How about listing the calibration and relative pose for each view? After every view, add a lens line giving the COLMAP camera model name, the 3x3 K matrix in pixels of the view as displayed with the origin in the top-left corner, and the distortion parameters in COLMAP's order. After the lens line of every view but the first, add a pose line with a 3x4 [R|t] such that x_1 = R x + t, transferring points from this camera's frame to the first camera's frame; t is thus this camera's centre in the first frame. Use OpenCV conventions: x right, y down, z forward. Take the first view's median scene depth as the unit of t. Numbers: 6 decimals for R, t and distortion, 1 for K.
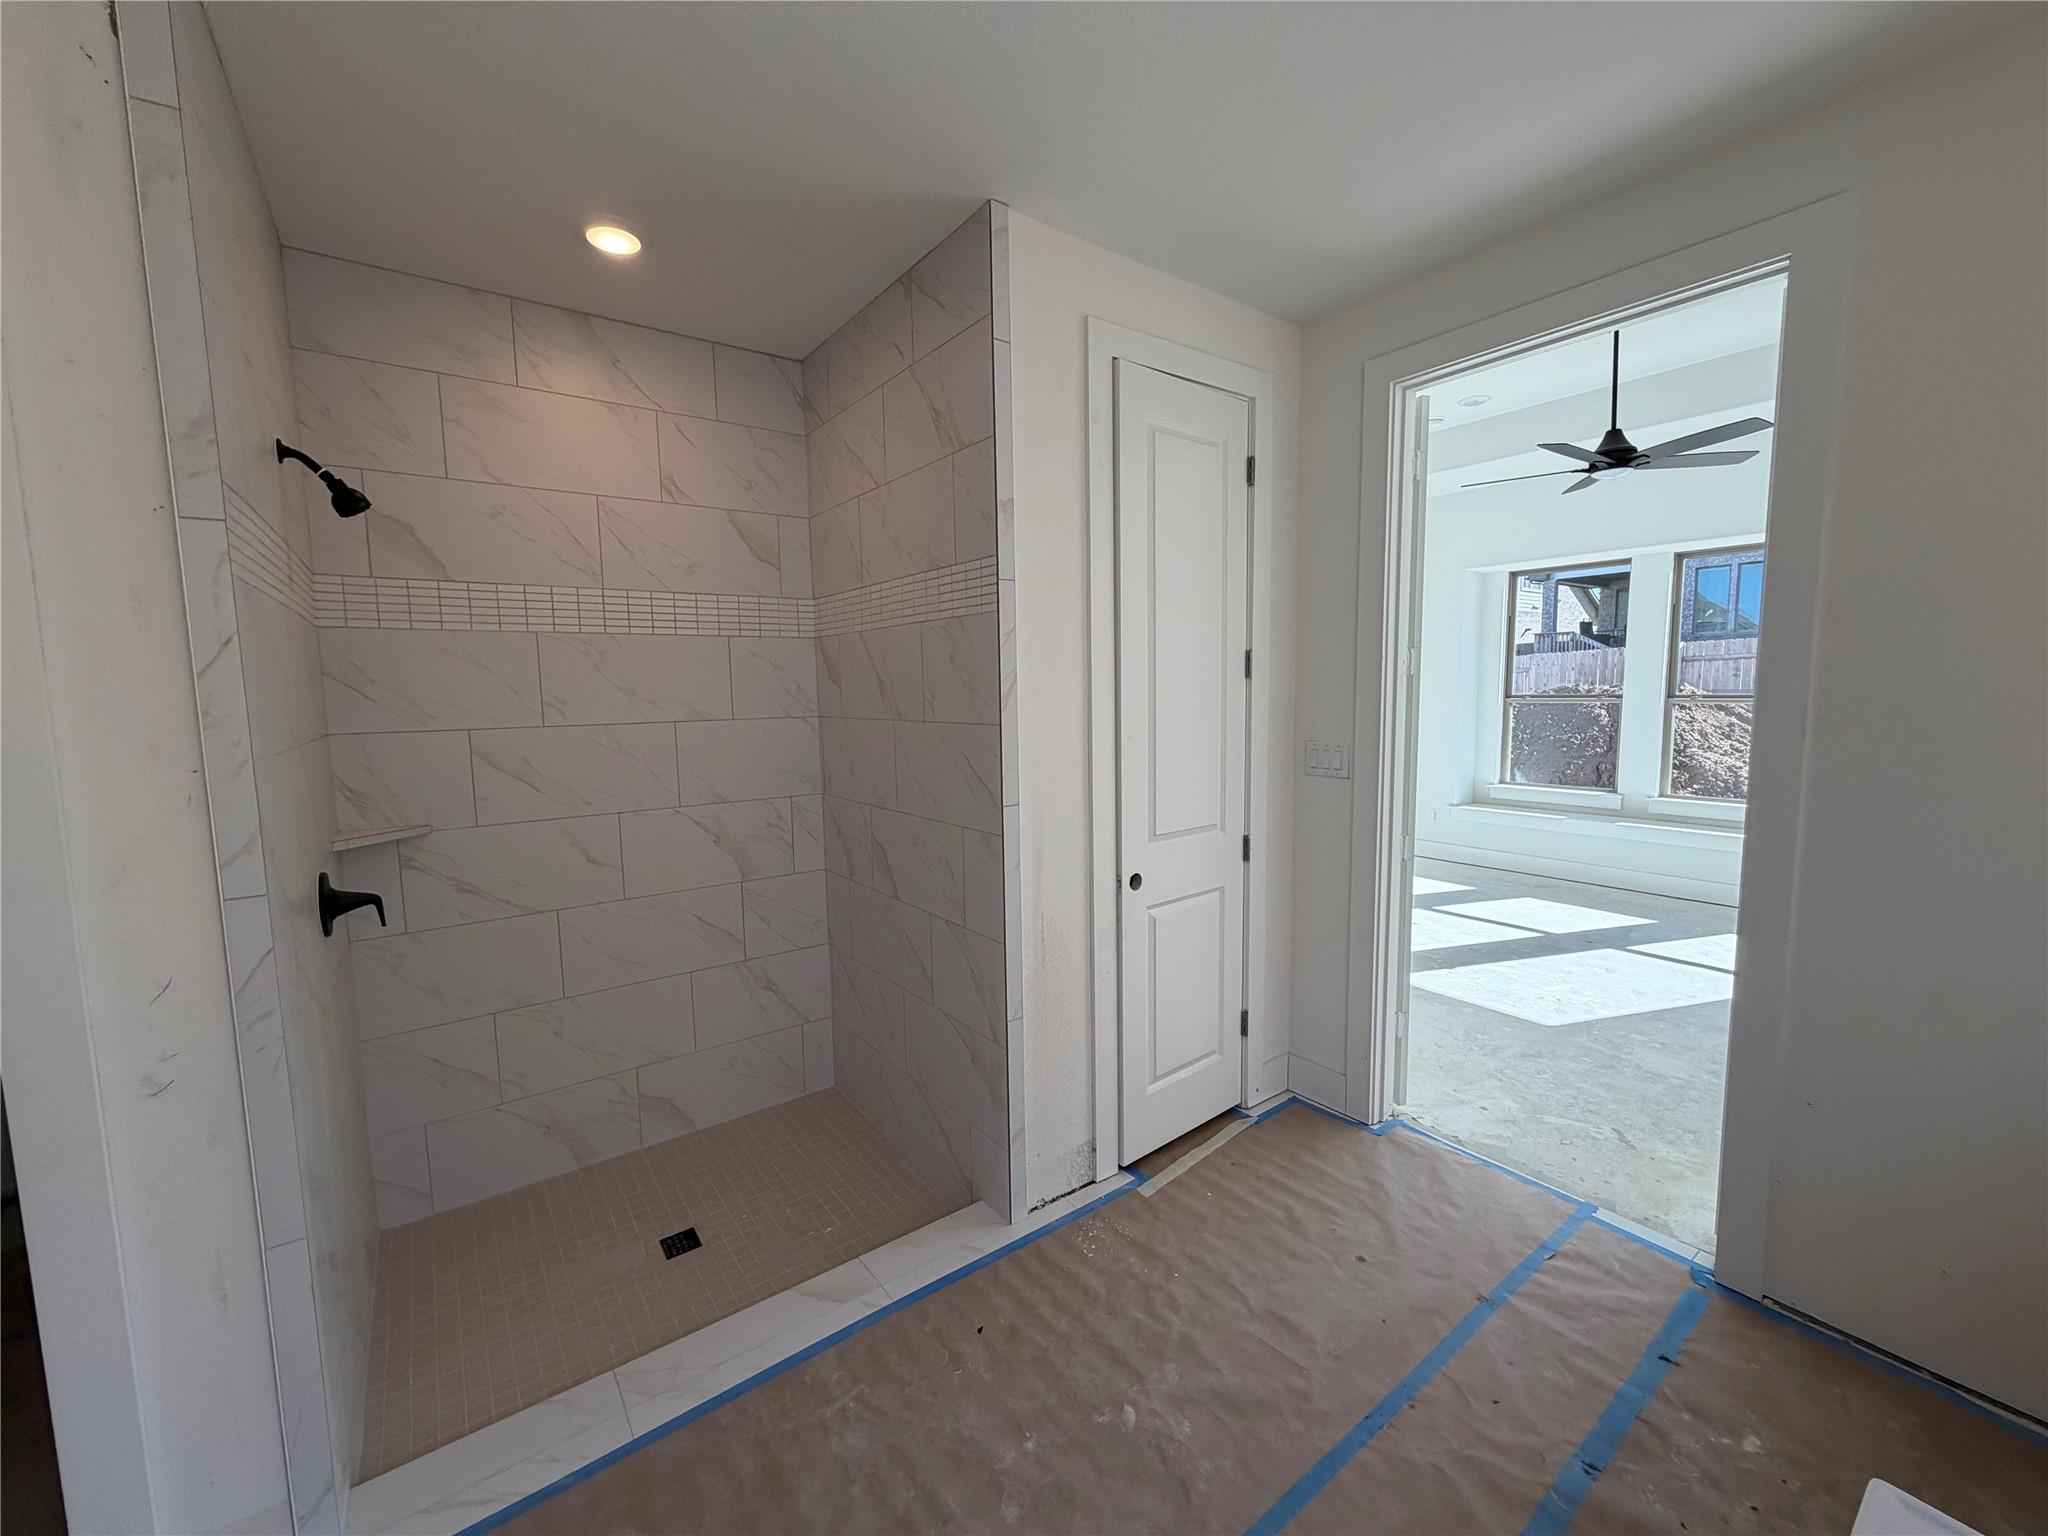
lens RADIAL K [[818.0, 0, 1022.5], [0, 818.0, 766.3], [0, 0, 1]] dist [0.000064, 0.000154]
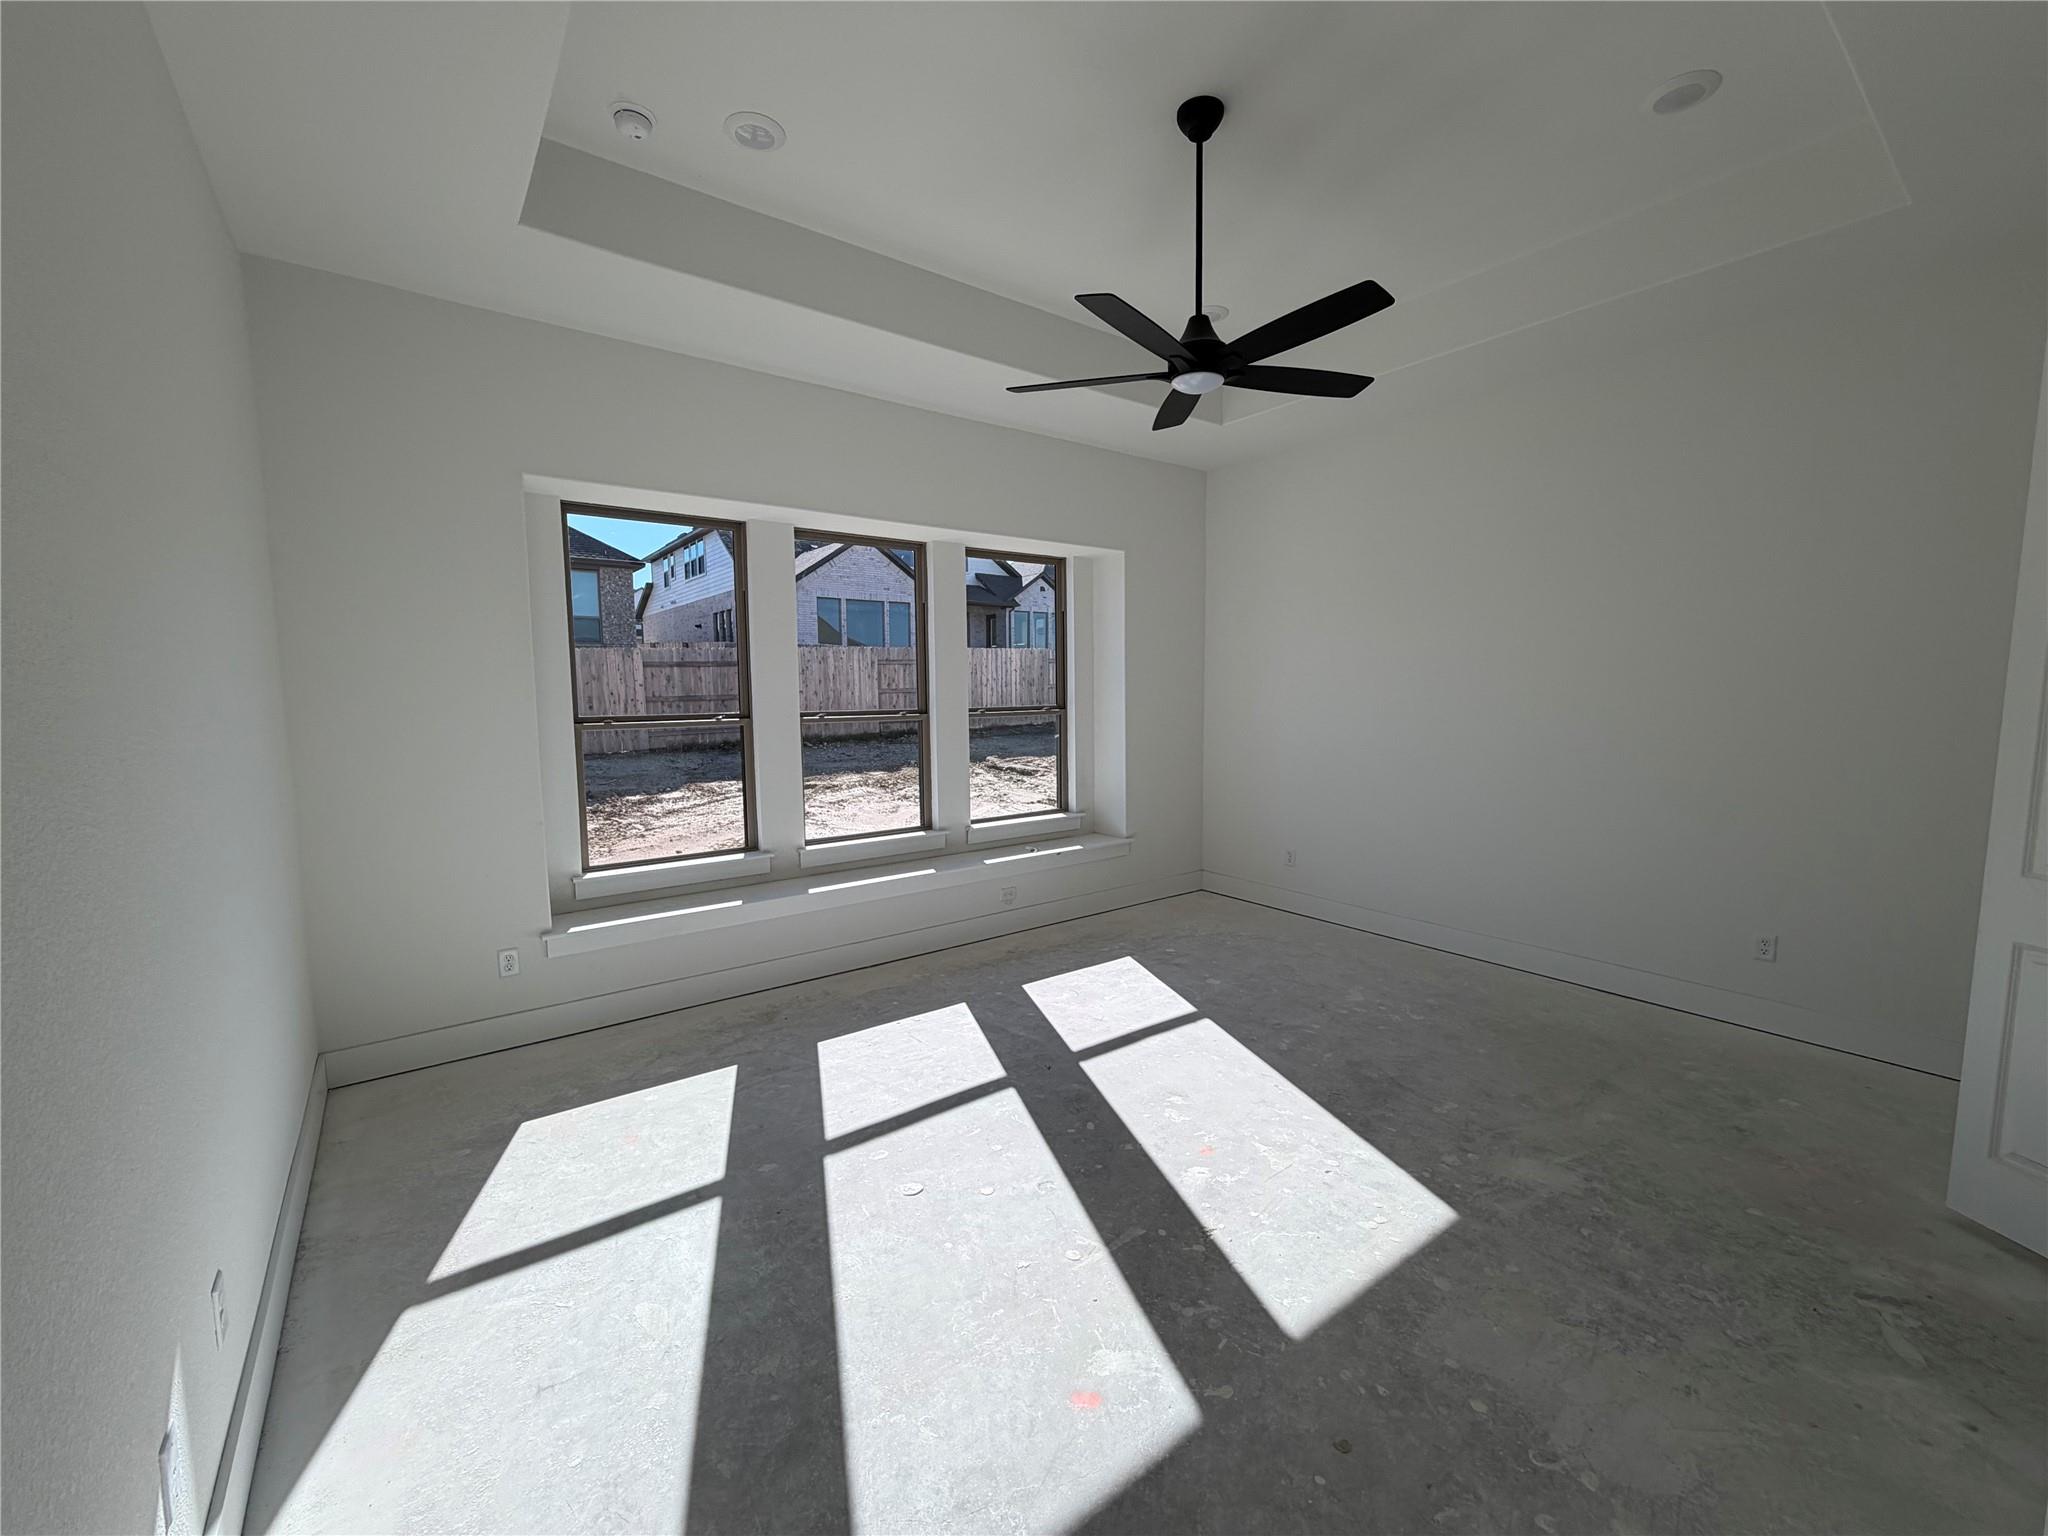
lens RADIAL K [[818.0, 0, 1026.2], [0, 818.0, 770.9], [0, 0, 1]] dist [0.000064, 0.000154]
pose [[-0.005681, -0.082630, 0.996564, 0.028537], [0.104851, 0.991038, 0.082769, -0.123611], [-0.994472, 0.104961, 0.003034, 1.292373]]
